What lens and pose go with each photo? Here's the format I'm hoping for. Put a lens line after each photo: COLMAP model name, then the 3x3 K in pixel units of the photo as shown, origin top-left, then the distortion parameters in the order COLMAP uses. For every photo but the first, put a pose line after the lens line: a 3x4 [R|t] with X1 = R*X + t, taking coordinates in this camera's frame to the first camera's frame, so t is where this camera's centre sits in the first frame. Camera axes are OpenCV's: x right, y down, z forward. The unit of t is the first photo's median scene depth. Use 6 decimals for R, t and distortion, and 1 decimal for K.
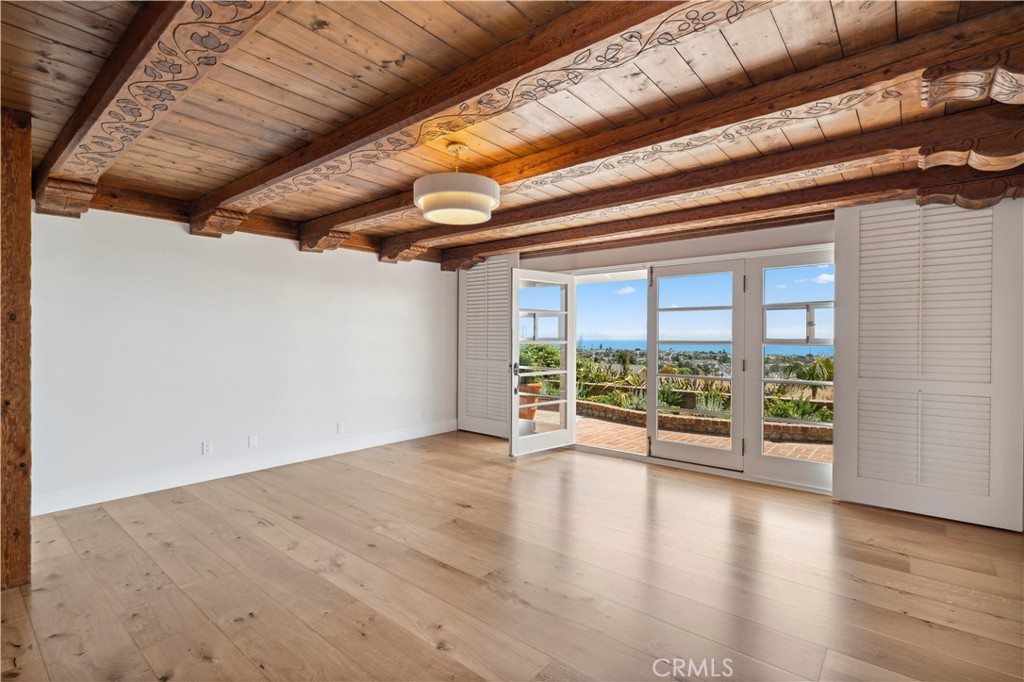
lens RADIAL K [[475.6, 0, 509.9], [0, 475.6, 341.4], [0, 0, 1]] dist [0.002707, 0.000046]
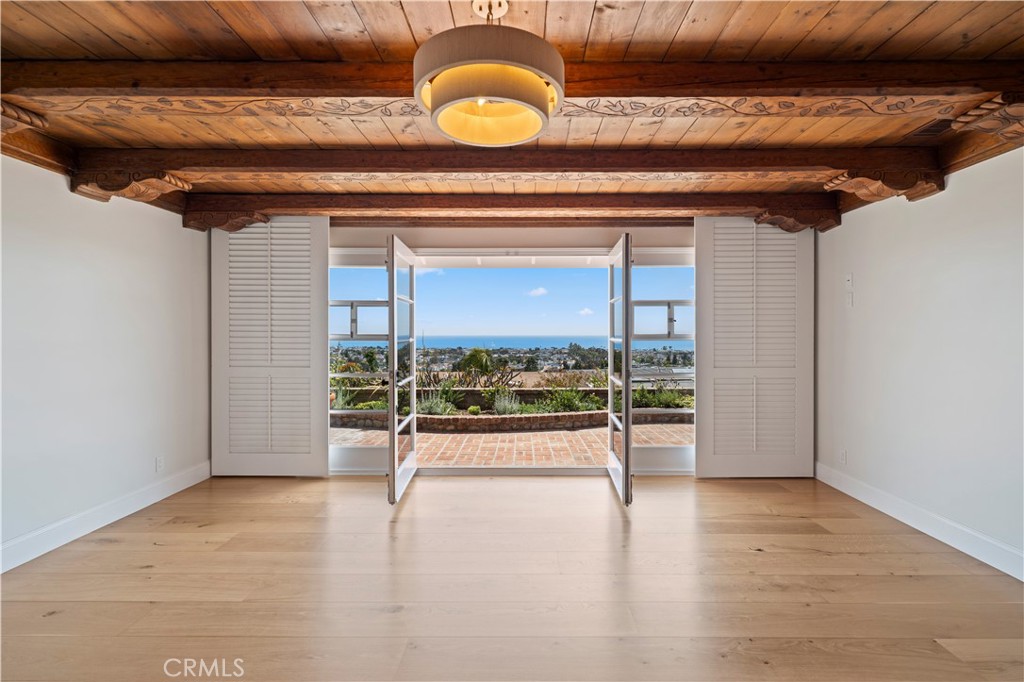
lens RADIAL K [[475.6, 0, 519.3], [0, 475.6, 338.2], [0, 0, 1]] dist [0.002707, 0.000046]
pose [[0.770879, -0.010629, 0.636893, -0.322148], [0.009233, 0.999942, 0.005513, -0.005028], [-0.636915, 0.001630, 0.770932, 0.381986]]
